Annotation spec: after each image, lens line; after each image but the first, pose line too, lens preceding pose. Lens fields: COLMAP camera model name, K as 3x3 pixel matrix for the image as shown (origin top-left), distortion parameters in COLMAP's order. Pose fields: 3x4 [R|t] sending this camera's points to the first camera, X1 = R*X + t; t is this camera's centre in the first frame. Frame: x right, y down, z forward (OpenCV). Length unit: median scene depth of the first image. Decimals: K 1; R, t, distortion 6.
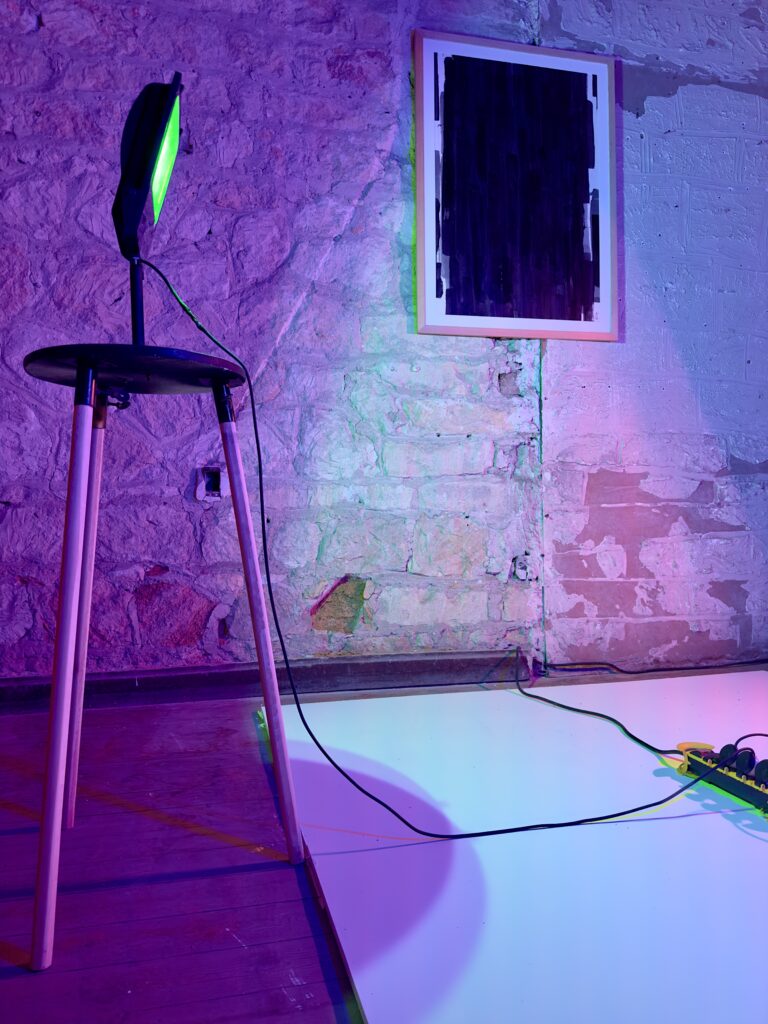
lens RADIAL K [[717.4, 0, 384.1], [0, 717.4, 512.1], [0, 0, 1]] dist [-0.001253, -0.000436]
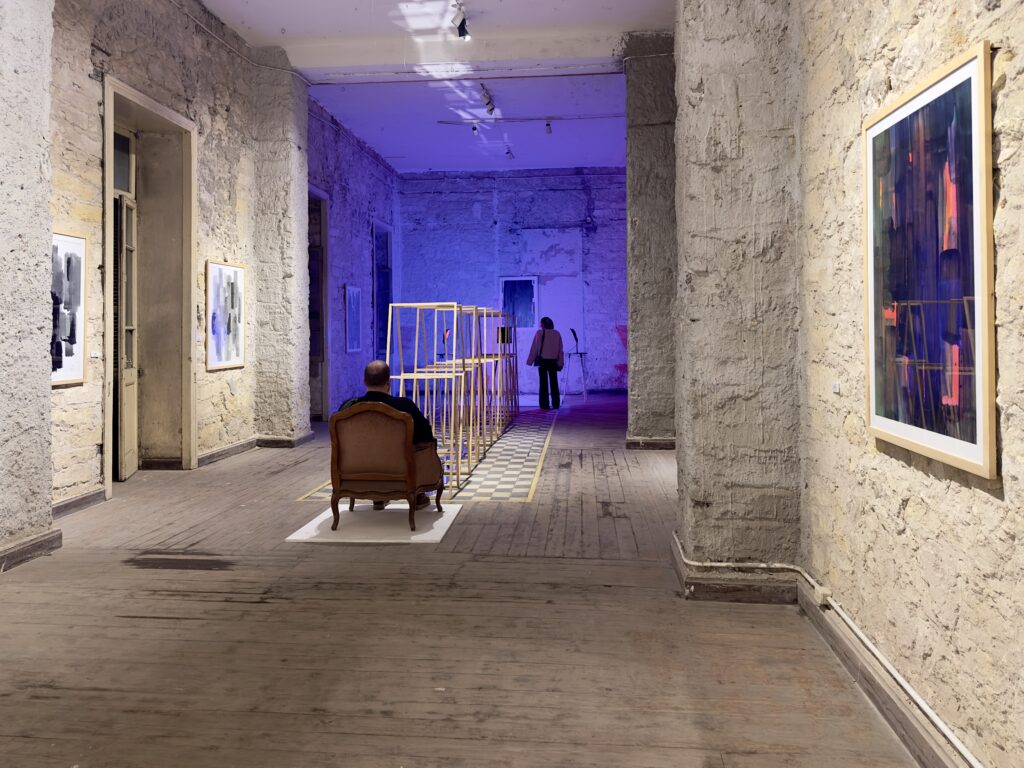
lens RADIAL K [[717.4, 0, 512.4], [0, 717.4, 381.5], [0, 0, 1]] dist [-0.001253, -0.000436]
pose [[0.949026, 0.000657, -0.315197, 1.848868], [-0.001697, 0.999994, -0.003026, 0.153319], [0.315193, 0.003406, 0.949022, -4.132990]]
